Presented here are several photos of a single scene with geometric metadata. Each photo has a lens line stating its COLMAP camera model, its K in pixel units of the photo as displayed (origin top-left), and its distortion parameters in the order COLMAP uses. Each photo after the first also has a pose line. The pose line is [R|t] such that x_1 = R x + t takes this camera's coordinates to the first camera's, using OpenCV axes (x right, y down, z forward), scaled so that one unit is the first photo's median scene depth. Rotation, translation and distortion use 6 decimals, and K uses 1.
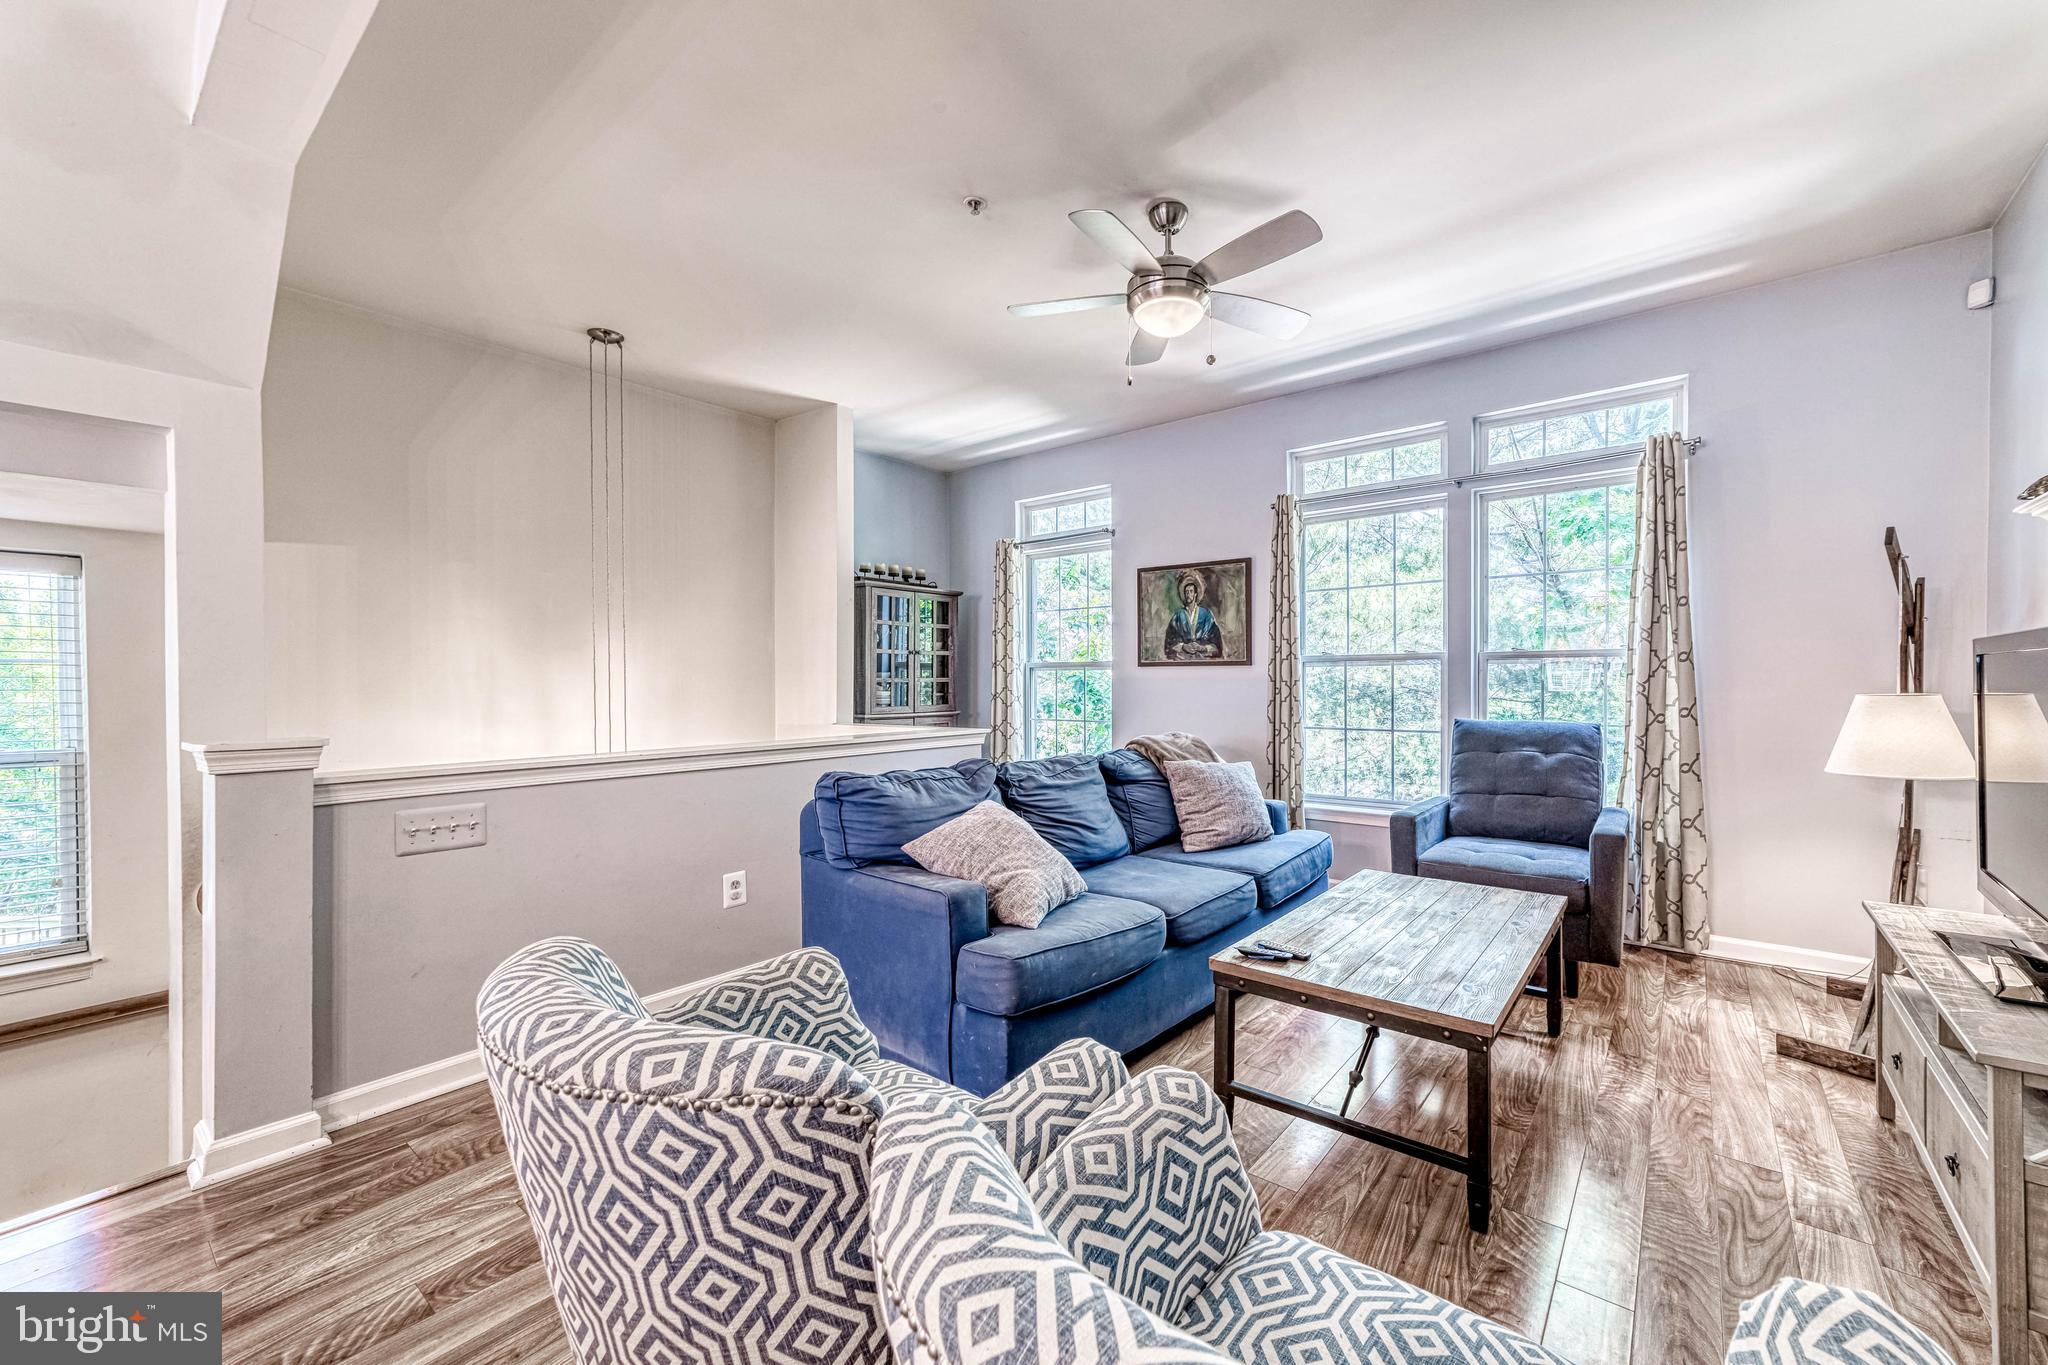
lens RADIAL K [[793.1, 0, 1068.0], [0, 793.1, 684.9], [0, 0, 1]] dist [-0.001448, -0.000091]
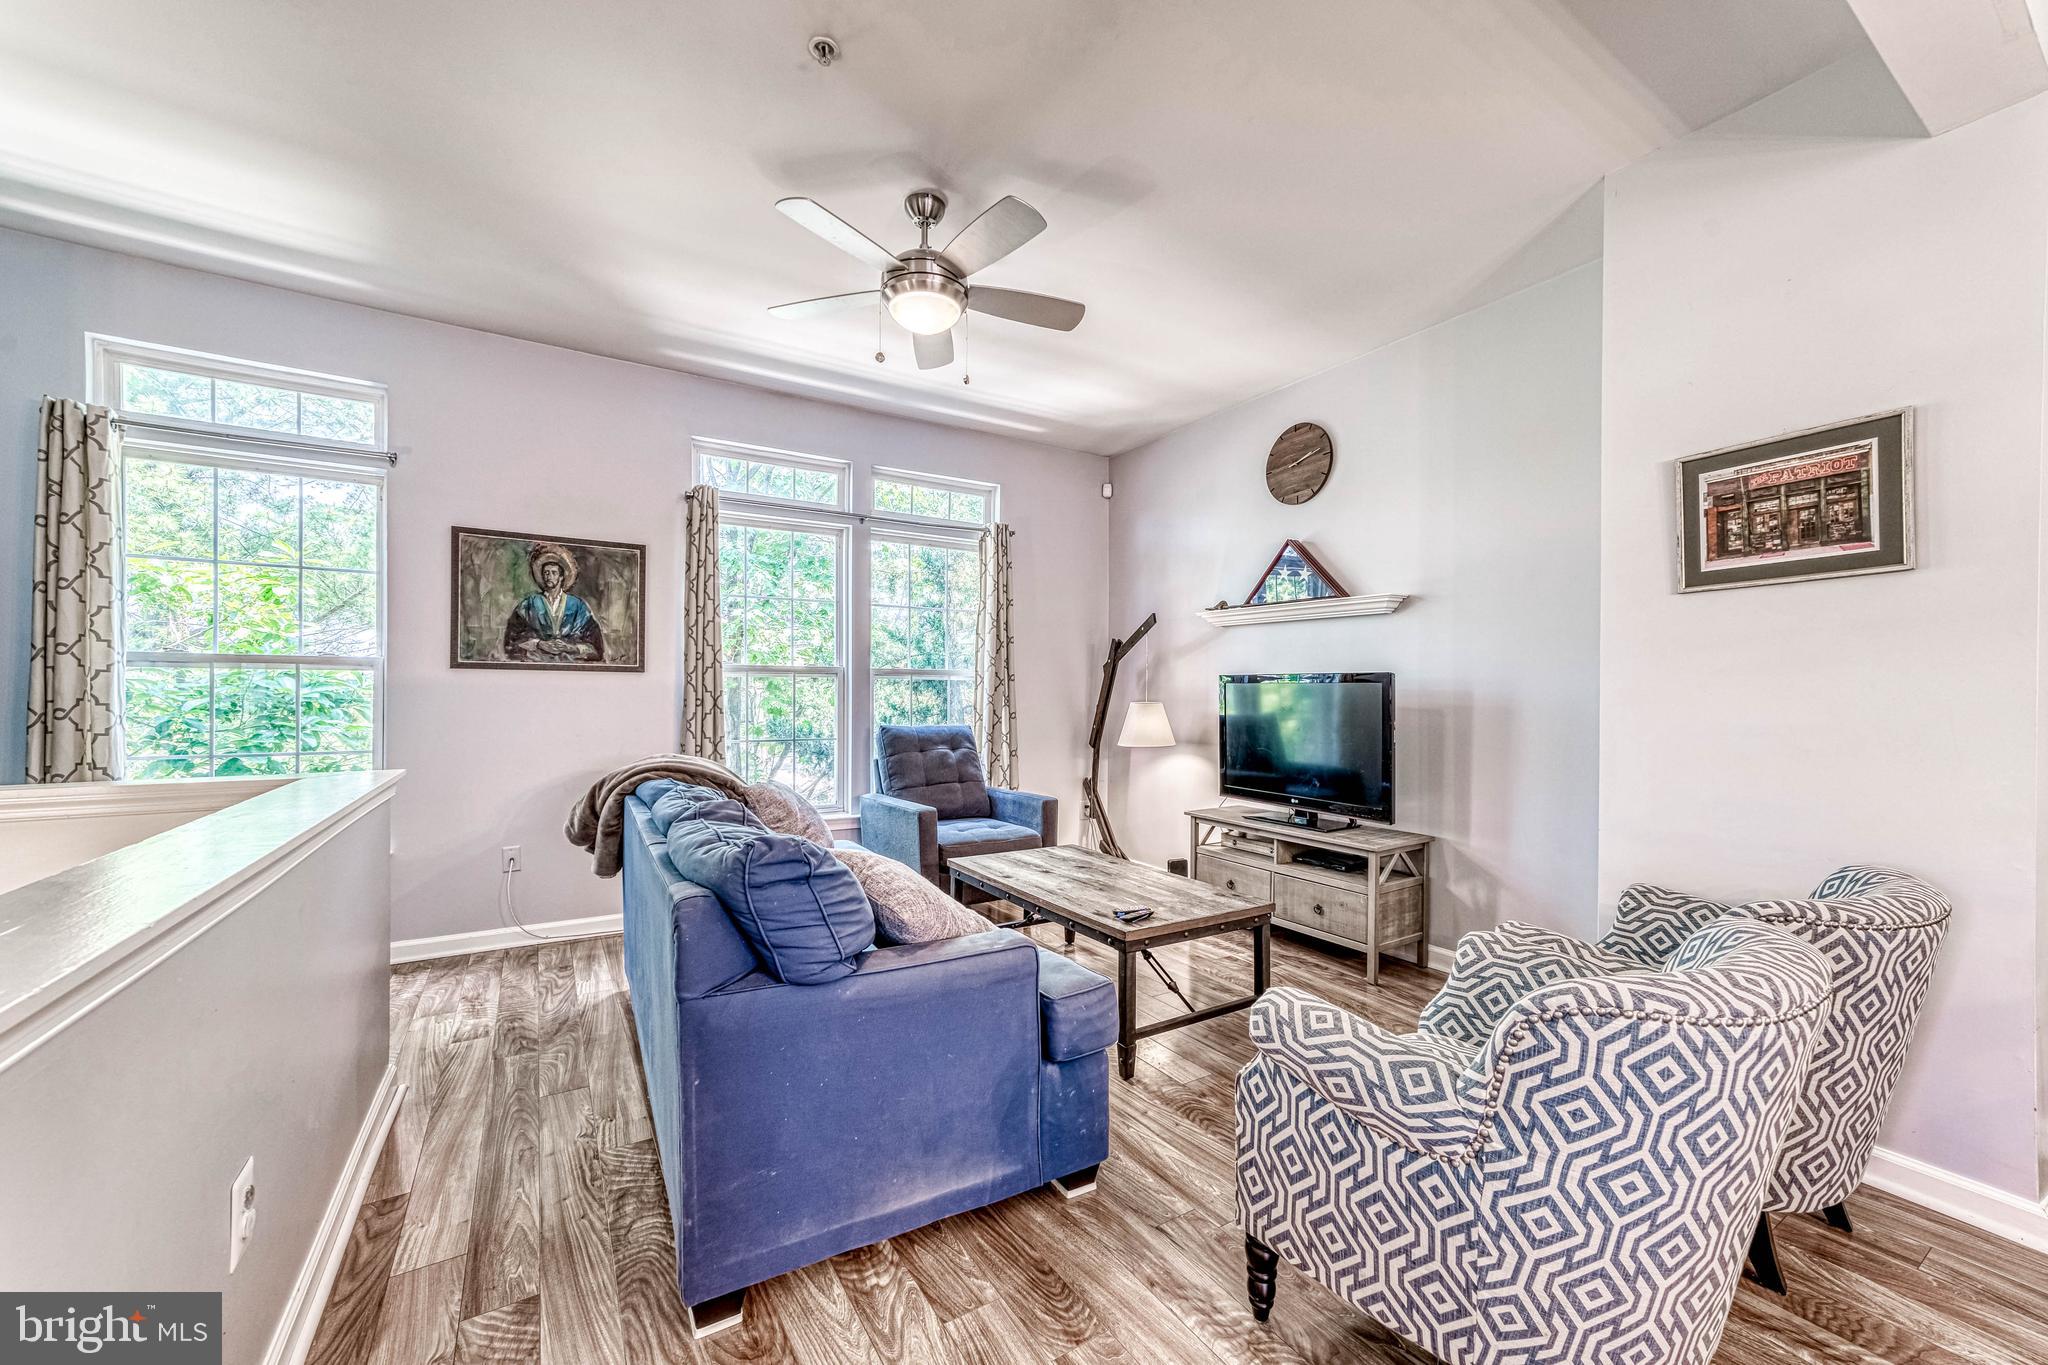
lens RADIAL K [[797.7, 0, 1025.8], [0, 797.7, 687.4], [0, 0, 1]] dist [-0.016227, 0.009450]
pose [[0.342125, 0.013281, 0.939561, -0.450834], [-0.002569, 0.999910, -0.013198, 0.001623], [-0.939651, 0.002102, 0.342128, 0.343802]]
